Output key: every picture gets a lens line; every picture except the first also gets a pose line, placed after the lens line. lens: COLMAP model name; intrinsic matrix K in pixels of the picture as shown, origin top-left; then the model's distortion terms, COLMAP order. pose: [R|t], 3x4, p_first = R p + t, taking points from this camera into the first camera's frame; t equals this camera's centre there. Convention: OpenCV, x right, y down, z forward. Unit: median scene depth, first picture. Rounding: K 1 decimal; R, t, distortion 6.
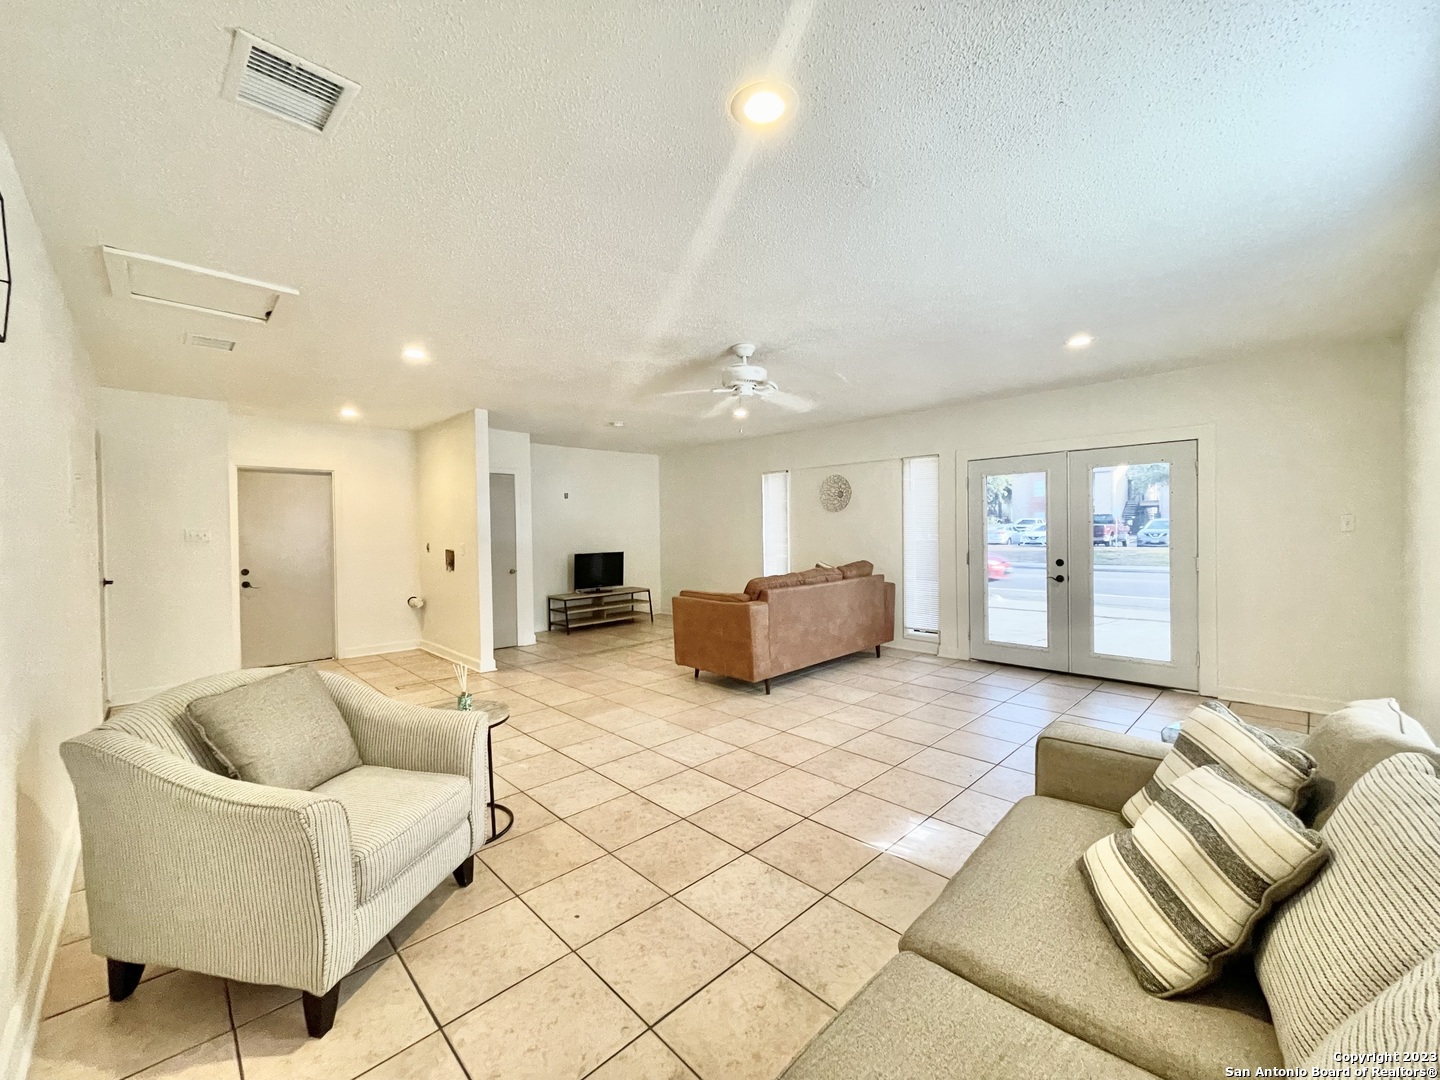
lens RADIAL K [[579.7, 0, 720.0], [0, 579.7, 540.0], [0, 0, 1]] dist [0.001127, 0.000027]
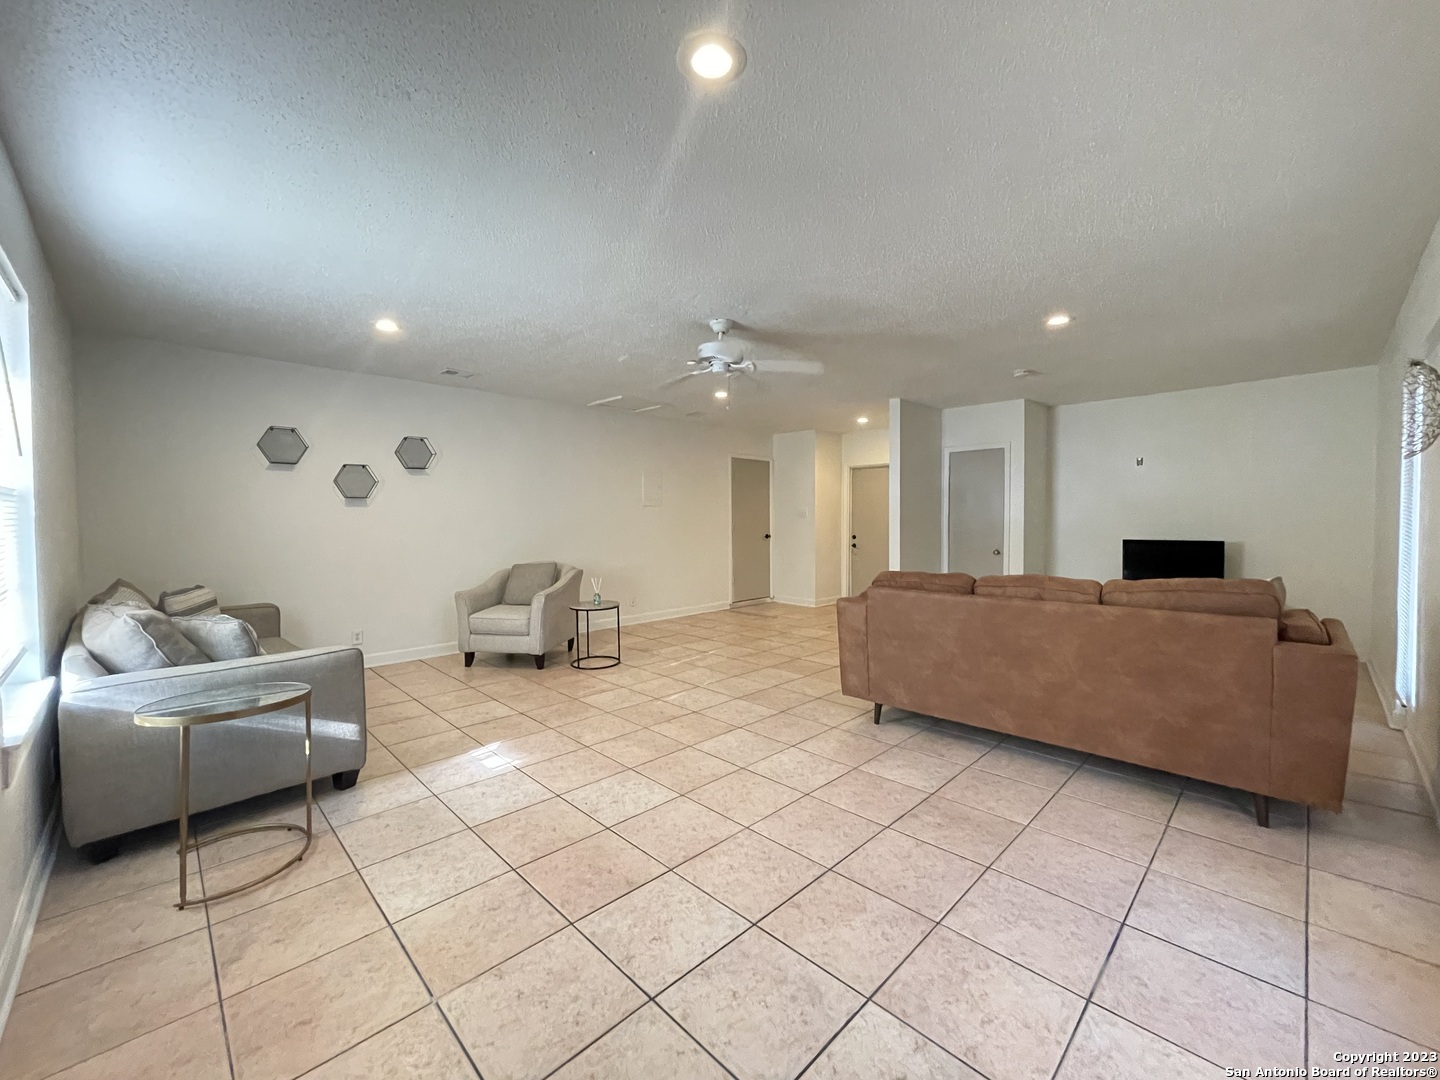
lens RADIAL K [[579.7, 0, 720.0], [0, 579.7, 540.0], [0, 0, 1]] dist [0.001127, 0.000027]
pose [[0.004266, 0.049763, -0.998752, 0.921600], [-0.013198, 0.998677, 0.049703, -0.009635], [0.999904, 0.012970, 0.004917, 0.878315]]
